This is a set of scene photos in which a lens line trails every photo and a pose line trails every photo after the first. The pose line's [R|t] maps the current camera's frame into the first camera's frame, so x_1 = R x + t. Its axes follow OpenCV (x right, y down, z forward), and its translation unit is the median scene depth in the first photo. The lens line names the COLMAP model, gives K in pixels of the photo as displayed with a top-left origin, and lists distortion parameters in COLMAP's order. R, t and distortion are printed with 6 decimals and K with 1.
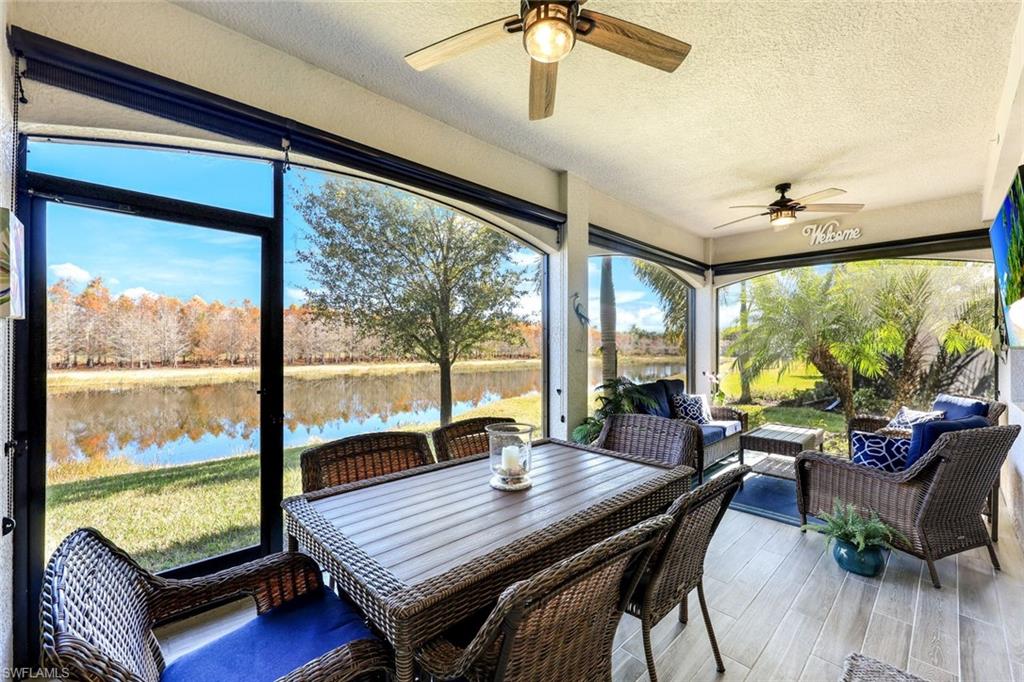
lens RADIAL K [[413.2, 0, 508.8], [0, 413.2, 341.7], [0, 0, 1]] dist [0.002961, 0.000389]
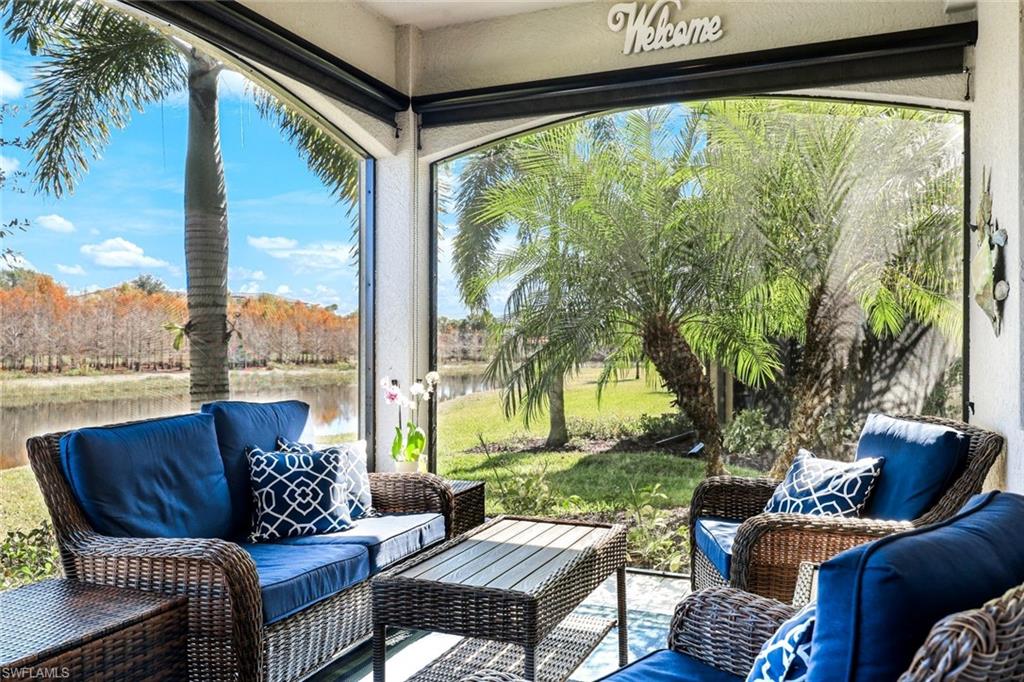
lens RADIAL K [[841.1, 0, 485.2], [0, 841.1, 341.4], [0, 0, 1]] dist [-0.002417, 0.004198]
pose [[0.923202, -0.003577, 0.384298, 0.304382], [0.000443, 0.999966, 0.008243, 0.038525], [-0.384314, -0.007440, 0.923172, 0.313116]]
